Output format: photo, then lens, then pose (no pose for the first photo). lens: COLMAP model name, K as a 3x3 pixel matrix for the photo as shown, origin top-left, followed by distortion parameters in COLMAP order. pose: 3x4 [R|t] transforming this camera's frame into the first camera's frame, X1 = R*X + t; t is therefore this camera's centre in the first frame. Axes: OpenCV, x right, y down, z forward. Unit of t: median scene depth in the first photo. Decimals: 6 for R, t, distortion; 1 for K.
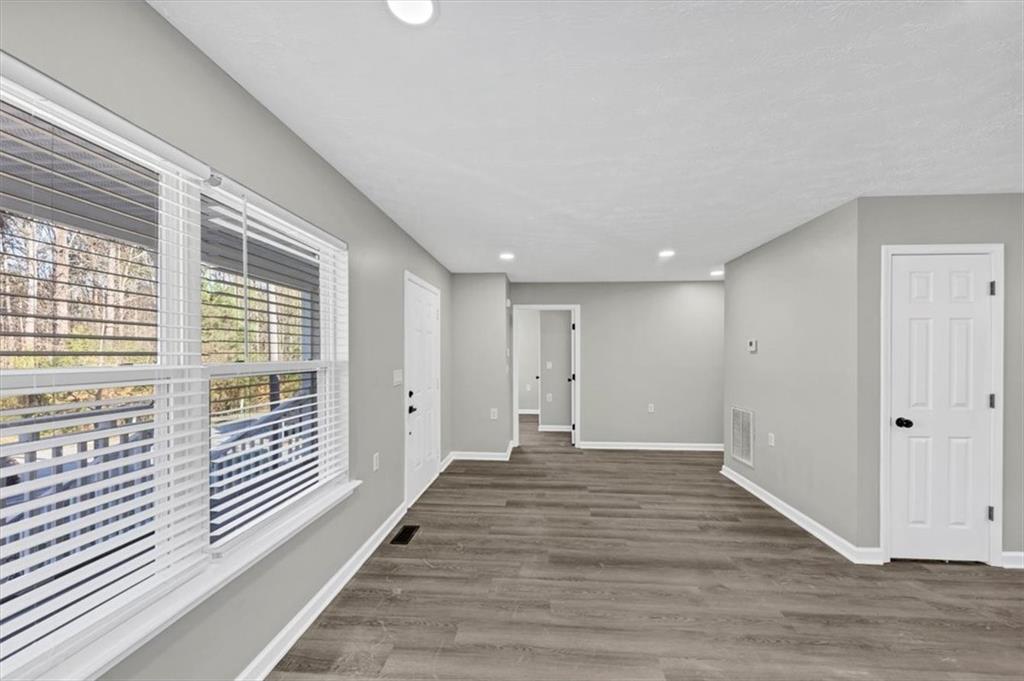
lens RADIAL K [[368.2, 0, 511.8], [0, 368.2, 355.3], [0, 0, 1]] dist [0.000307, -0.000110]
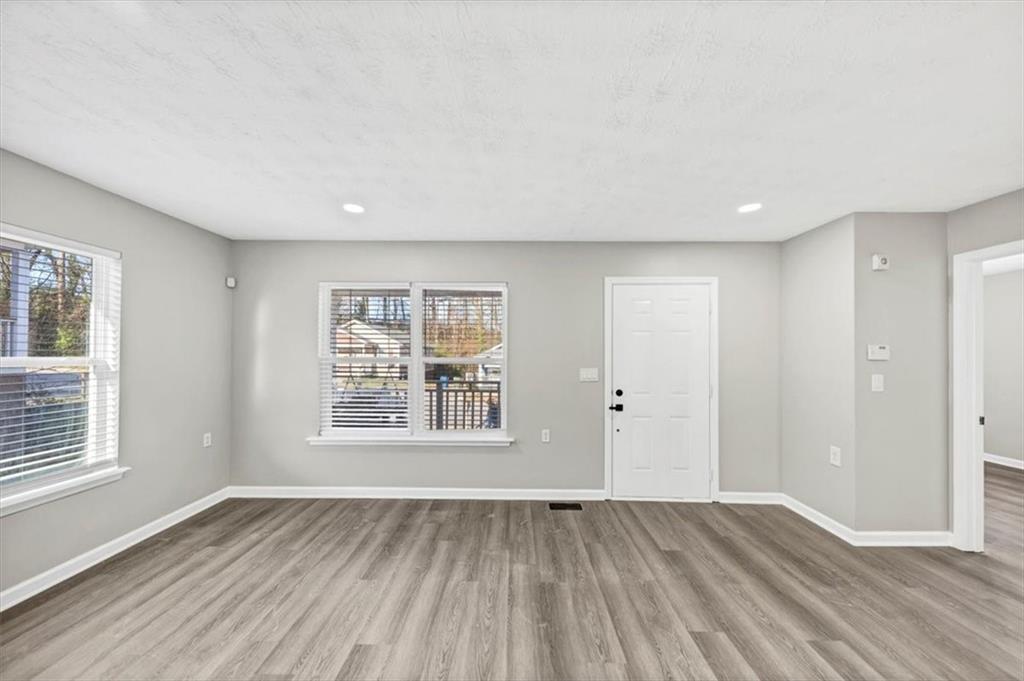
lens RADIAL K [[359.7, 0, 511.5], [0, 359.7, 352.5], [0, 0, 1]] dist [0.006362, -0.000030]
pose [[0.067723, -0.004224, -0.997695, 0.874019], [-0.010701, 0.999930, -0.004960, -0.000249], [0.997647, 0.011012, 0.067673, 0.761355]]
